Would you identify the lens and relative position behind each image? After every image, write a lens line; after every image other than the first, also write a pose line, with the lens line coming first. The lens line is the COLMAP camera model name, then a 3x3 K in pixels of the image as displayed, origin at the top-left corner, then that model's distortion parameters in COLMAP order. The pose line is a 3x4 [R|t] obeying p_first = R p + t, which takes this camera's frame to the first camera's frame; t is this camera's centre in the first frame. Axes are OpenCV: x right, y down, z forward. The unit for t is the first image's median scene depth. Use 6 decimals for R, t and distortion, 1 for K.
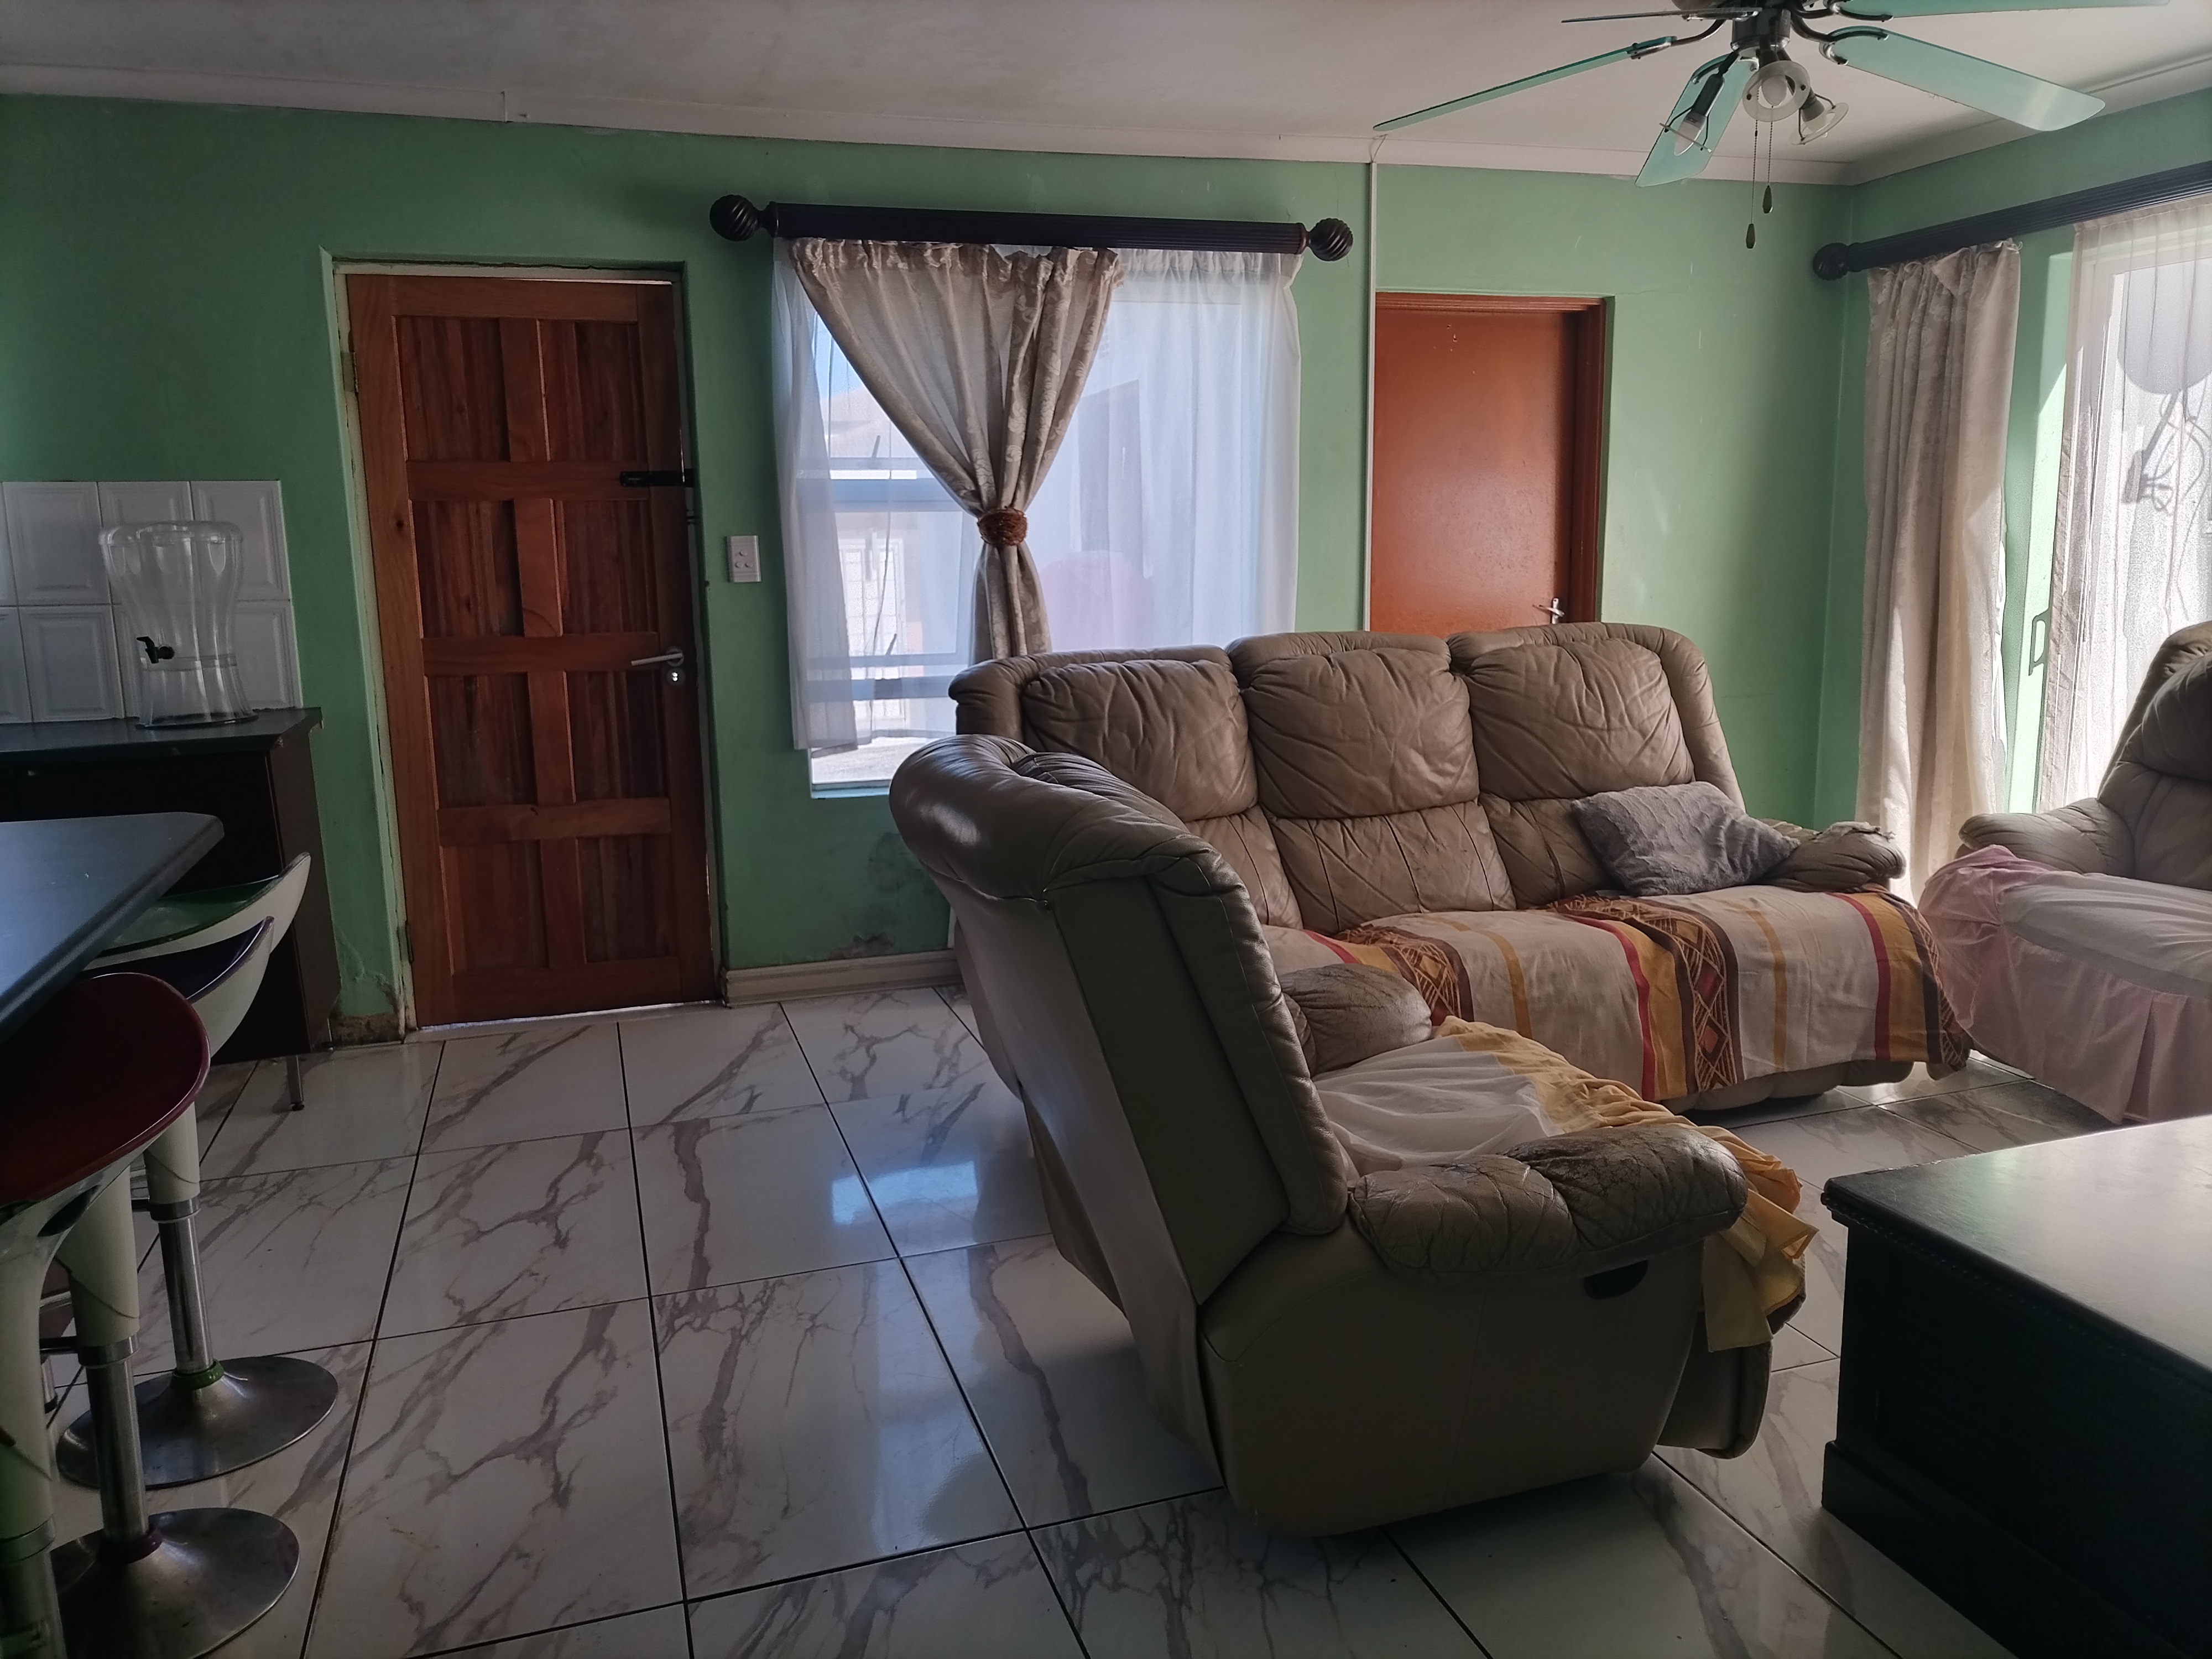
lens RADIAL K [[1622.5, 0, 1106.0], [0, 1622.5, 829.5], [0, 0, 1]] dist [0.042122, -0.045717]
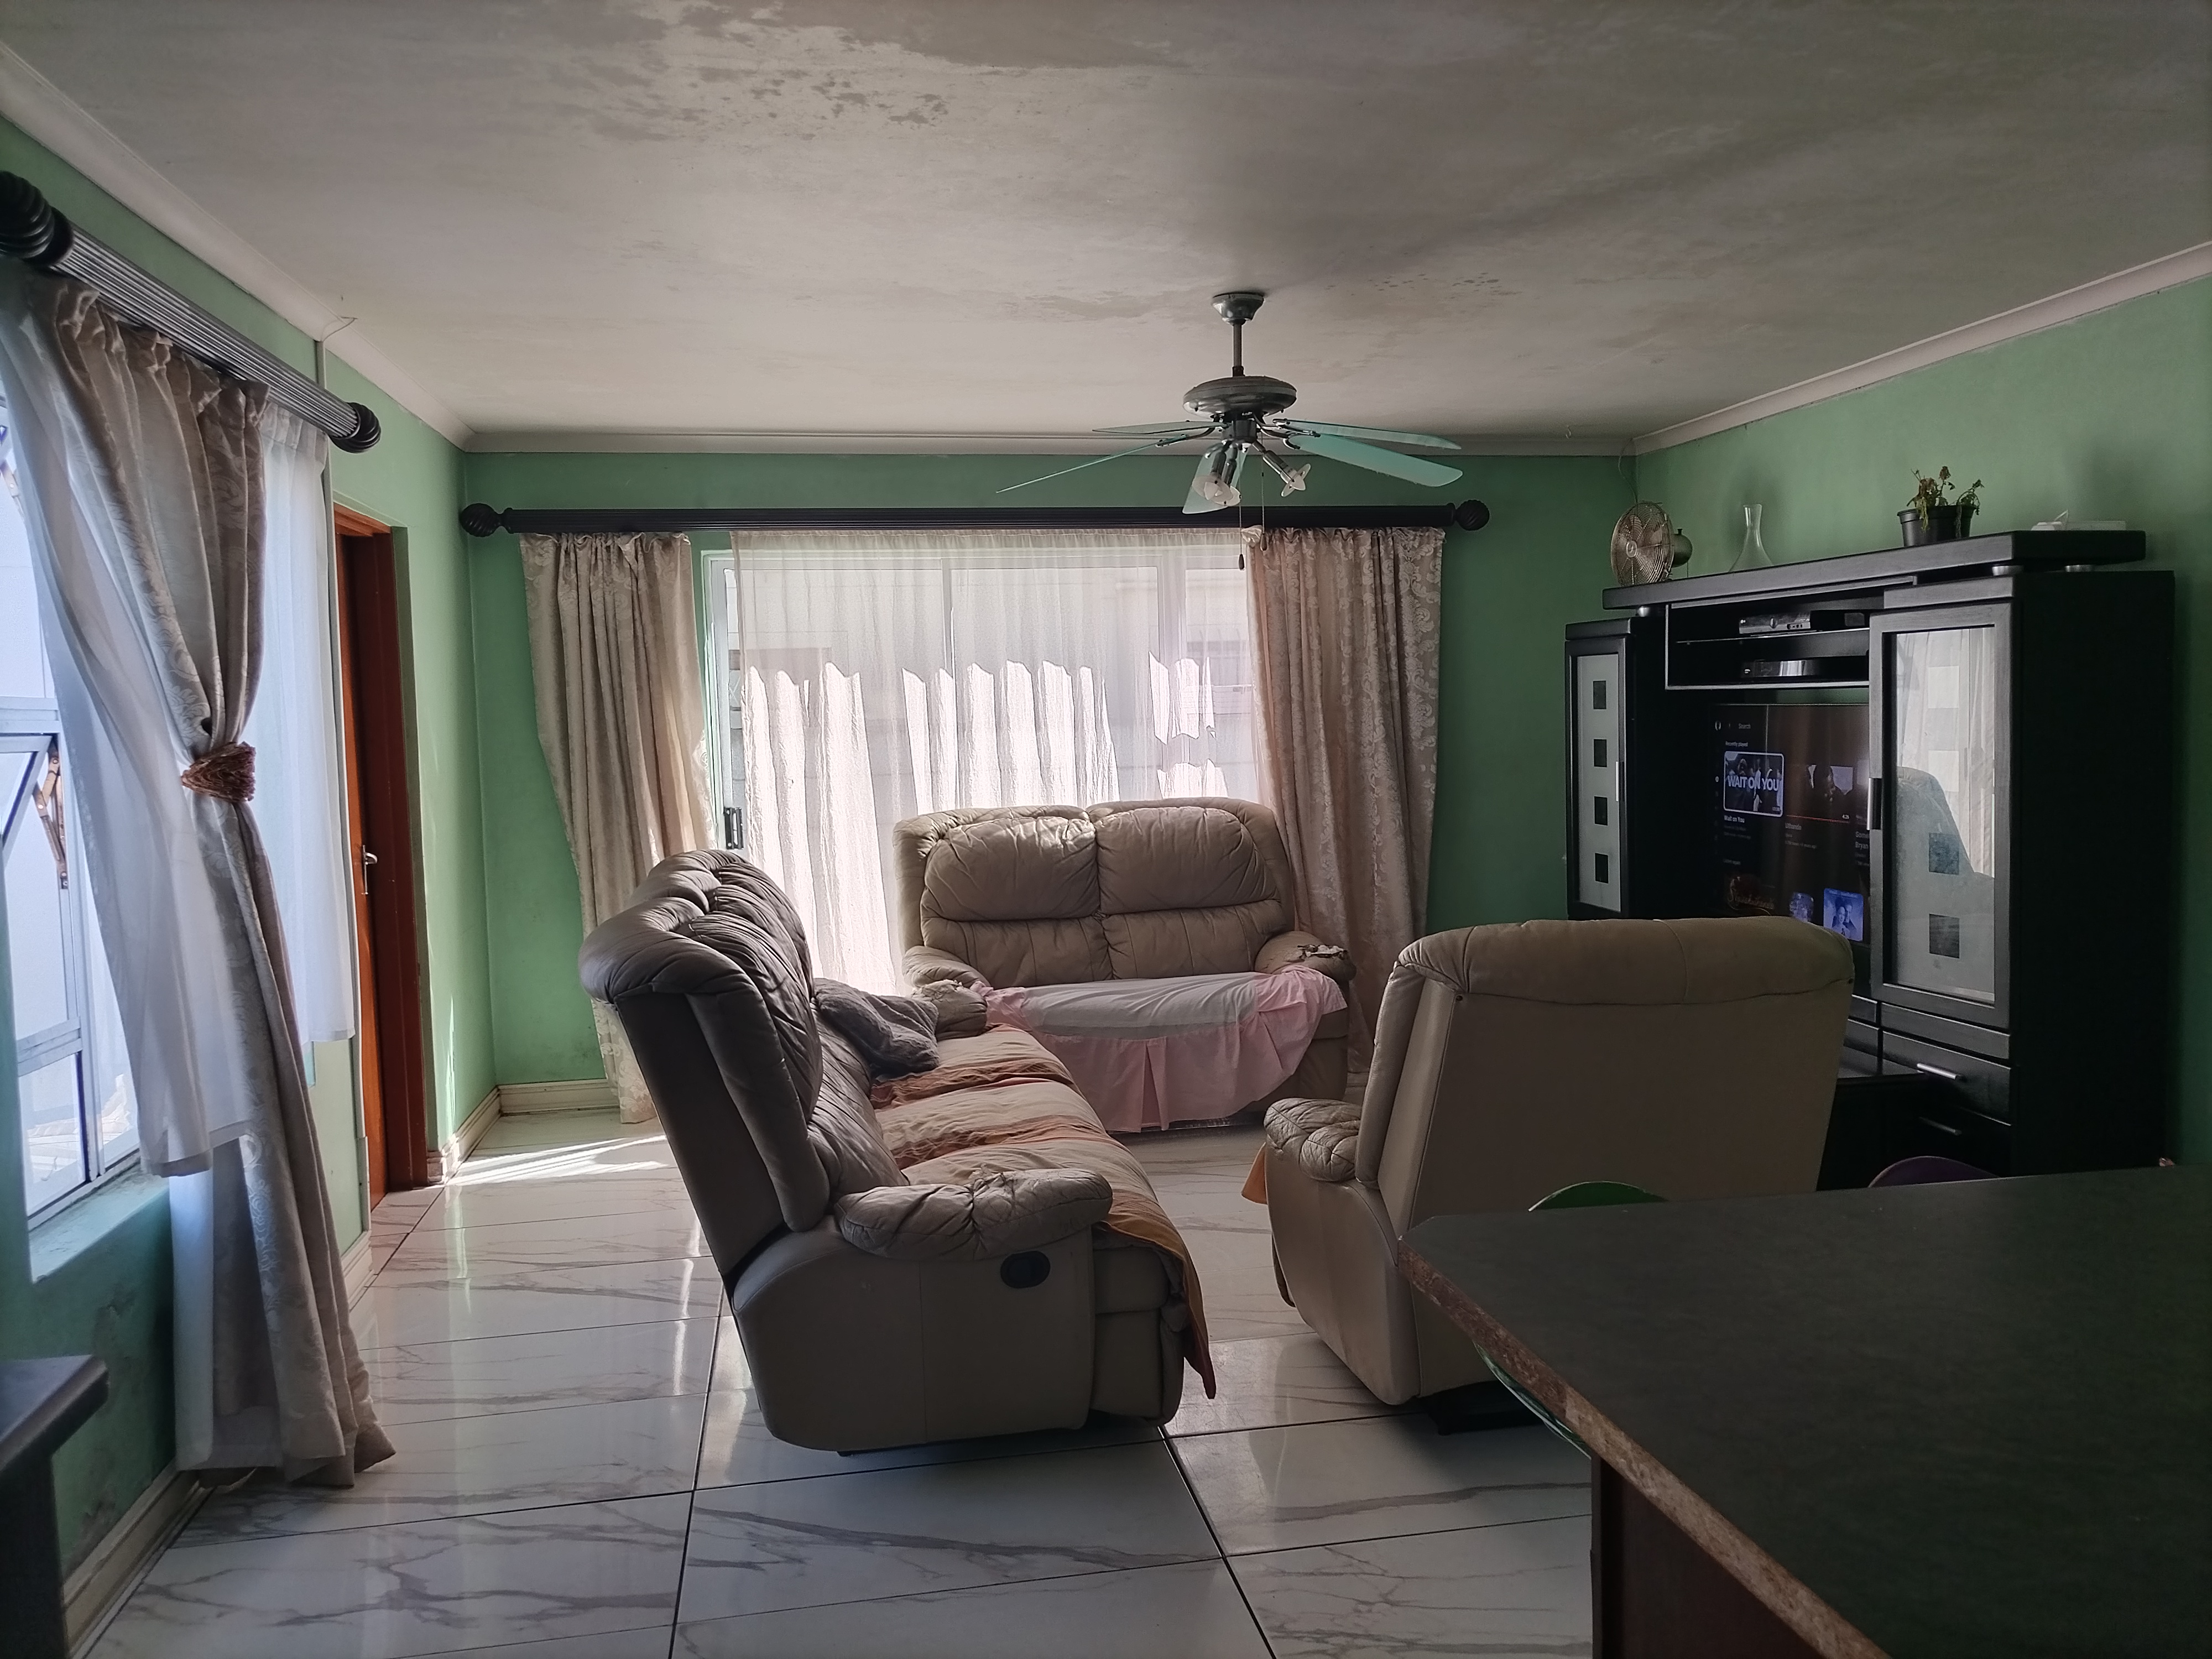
lens RADIAL K [[1622.5, 0, 1106.0], [0, 1622.5, 829.5], [0, 0, 1]] dist [0.042122, -0.045717]
pose [[0.135776, -0.055555, 0.989181, -0.673063], [0.199165, 0.979575, 0.027678, -0.112664], [-0.970514, 0.193252, 0.144068, 0.574136]]
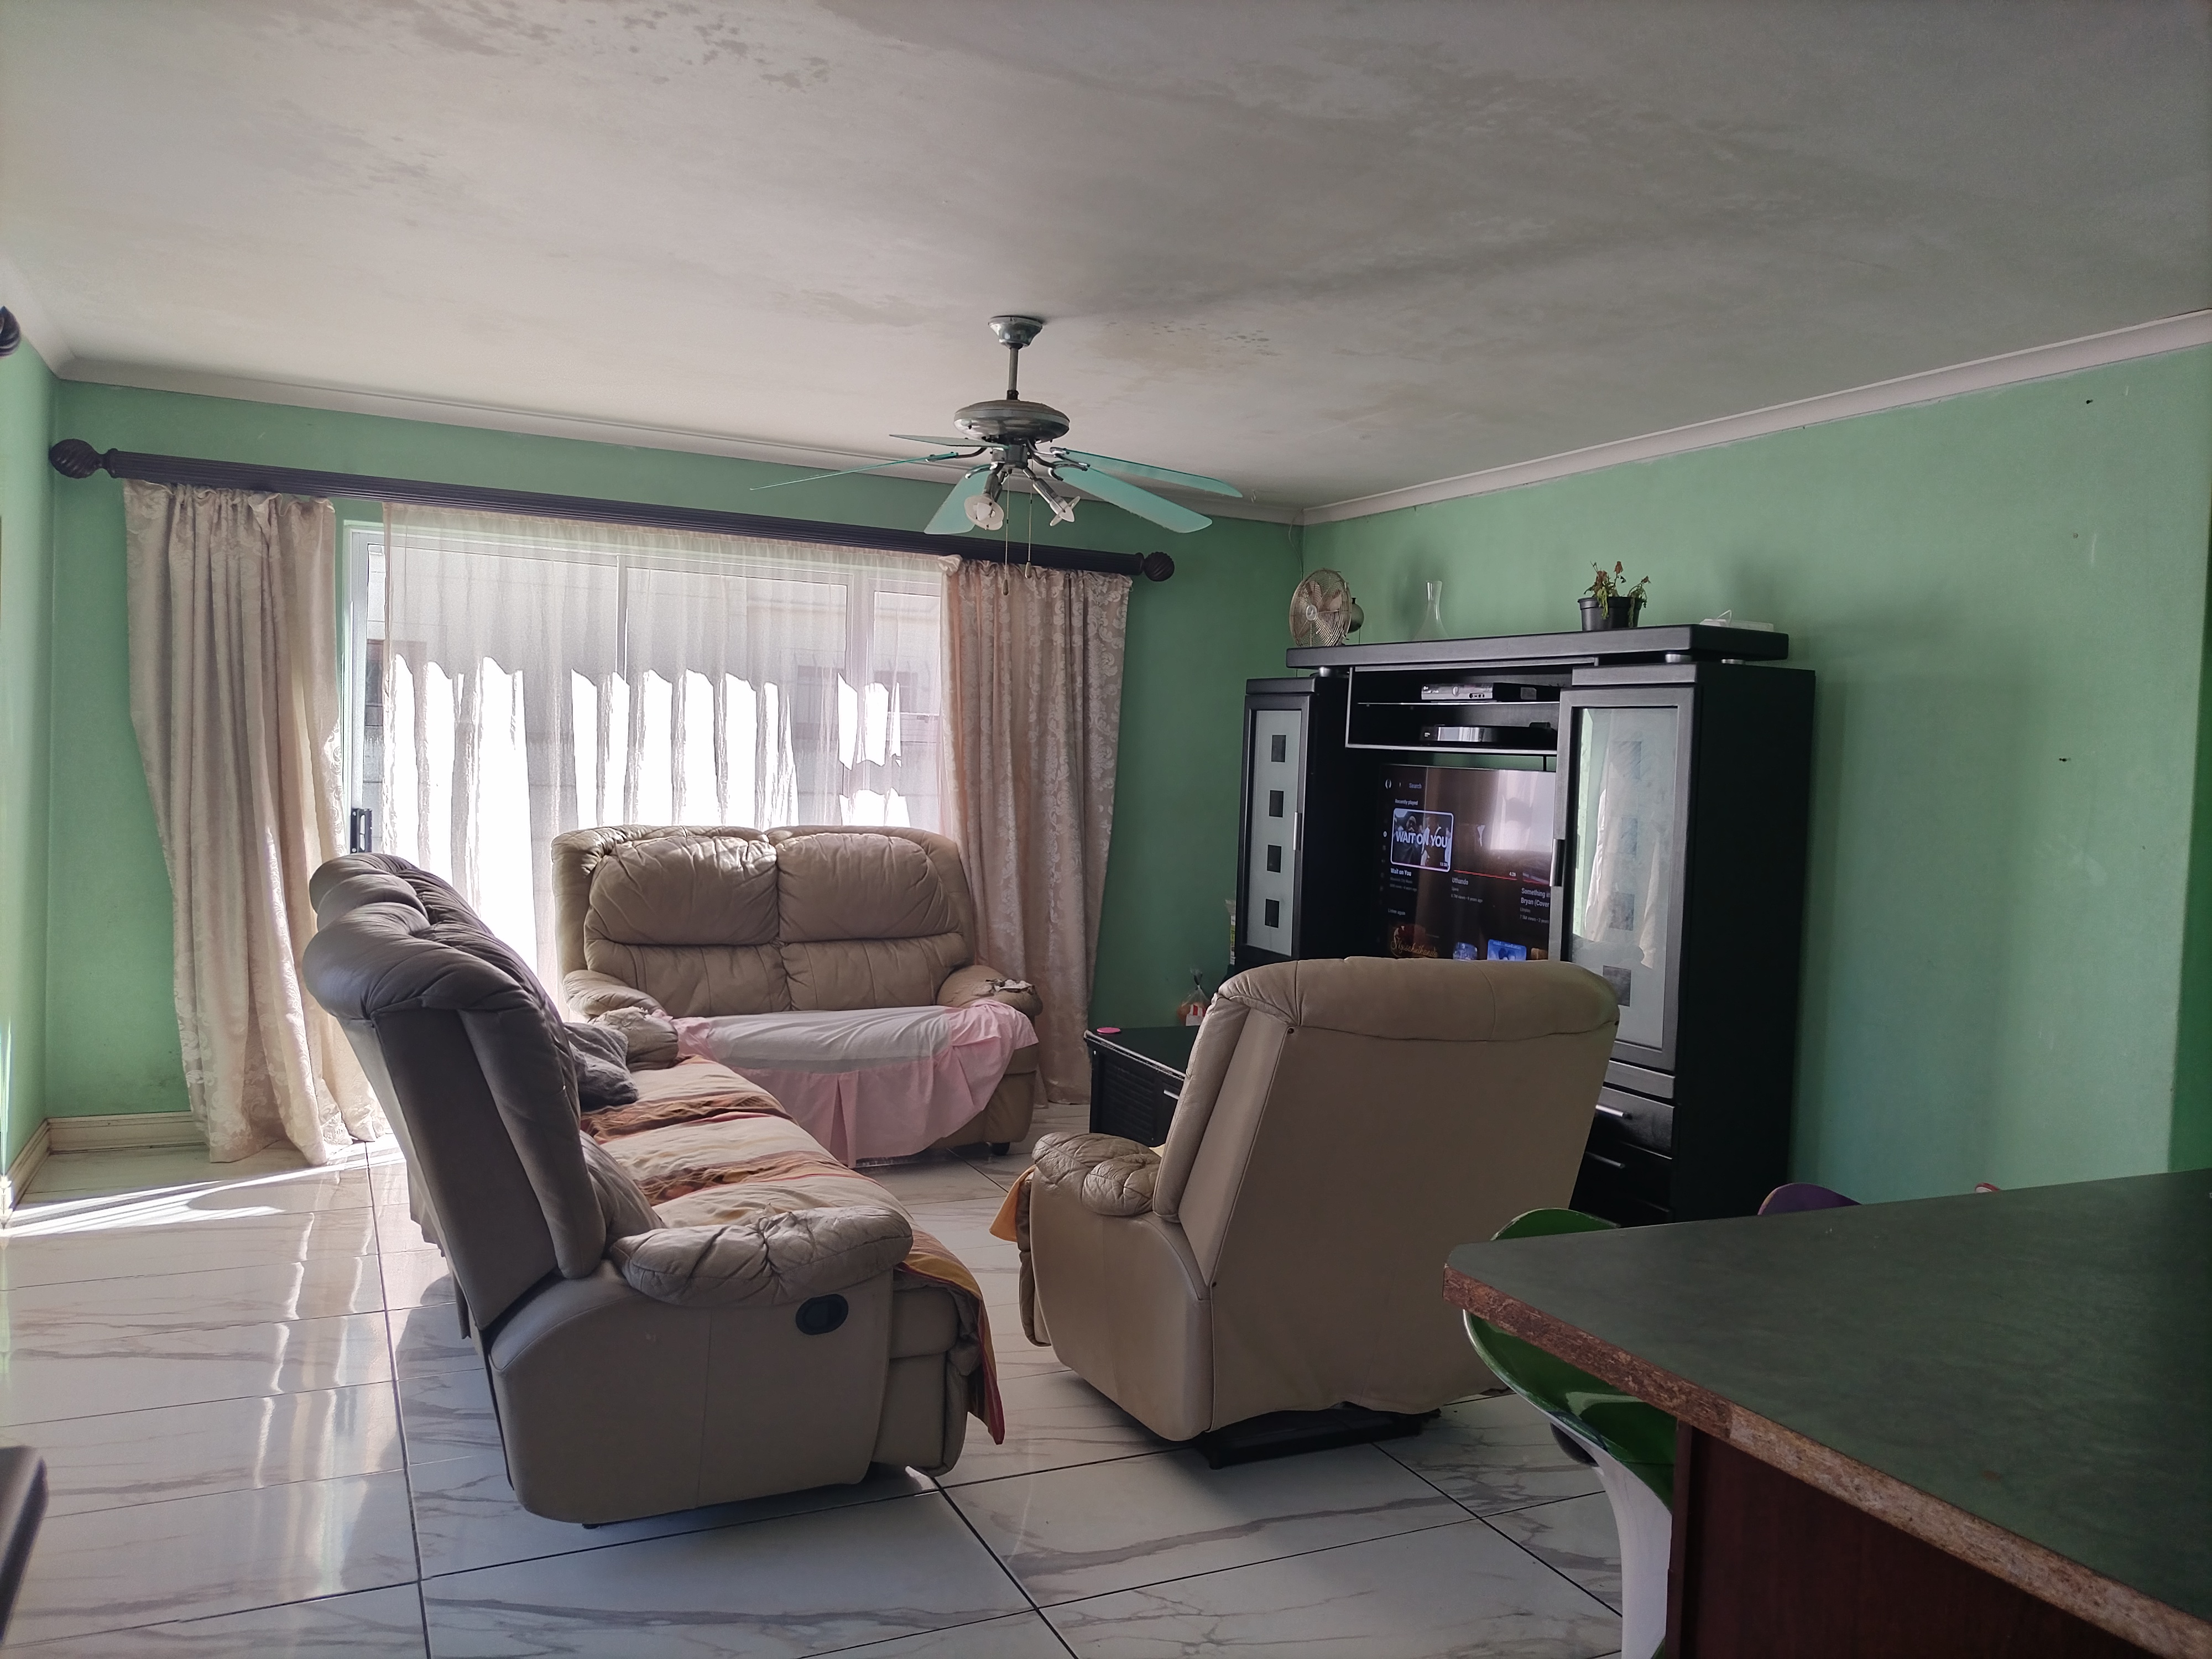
lens RADIAL K [[1622.5, 0, 1106.0], [0, 1622.5, 829.5], [0, 0, 1]] dist [0.042122, -0.045717]
pose [[-0.132486, -0.031122, 0.990696, -0.655405], [0.138765, 0.989081, 0.049628, -0.123347], [-0.981423, 0.144049, -0.126721, 0.679510]]
